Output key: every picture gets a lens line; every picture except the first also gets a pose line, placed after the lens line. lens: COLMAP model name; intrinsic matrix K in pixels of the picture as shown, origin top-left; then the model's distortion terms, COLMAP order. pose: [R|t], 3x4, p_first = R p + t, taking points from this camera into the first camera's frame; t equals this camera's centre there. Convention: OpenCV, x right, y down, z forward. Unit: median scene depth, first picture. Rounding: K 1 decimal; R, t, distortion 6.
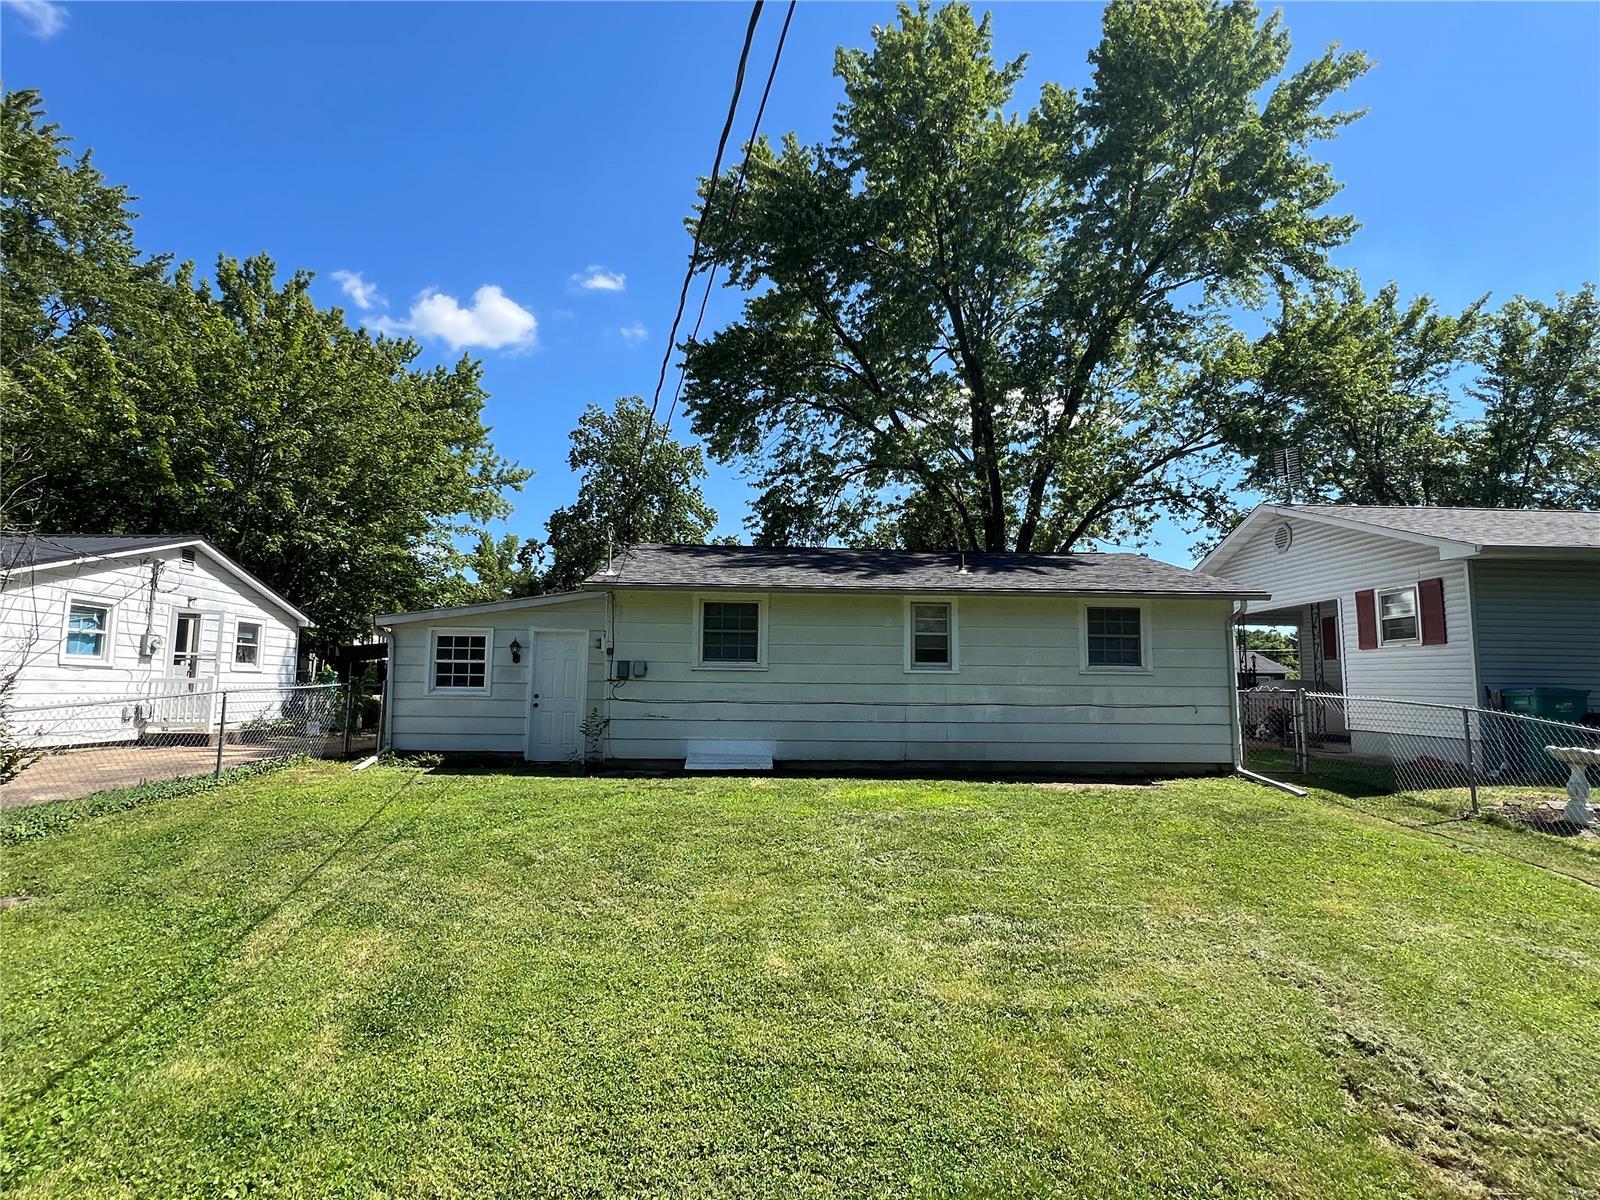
lens RADIAL K [[850.5, 0, 801.6], [0, 850.5, 586.1], [0, 0, 1]] dist [0.000016, 0.000443]
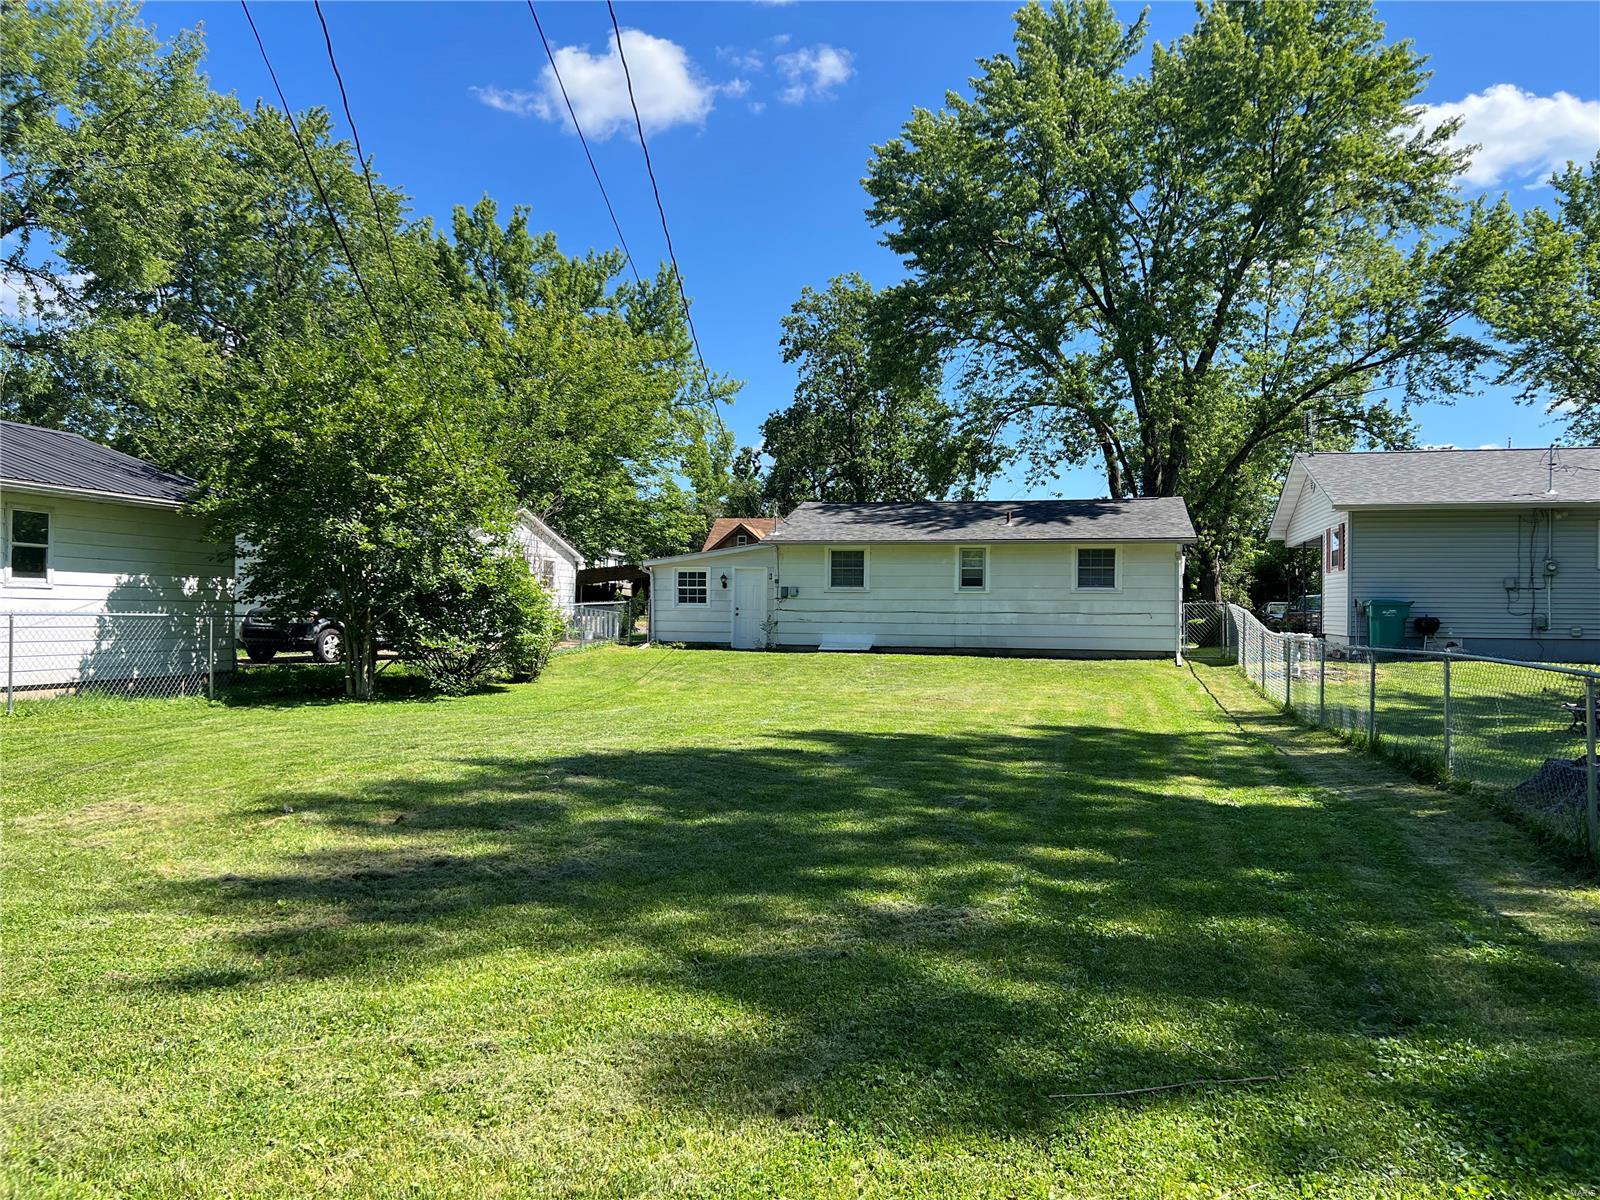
lens RADIAL K [[1220.7, 0, 800.0], [0, 1220.7, 600.0], [0, 0, 1]] dist [0.096101, -0.005671]
pose [[0.962509, -0.004340, -0.271215, 0.386070], [0.032980, 0.994326, 0.101130, -0.105230], [0.269238, -0.106283, 0.957191, -1.060557]]
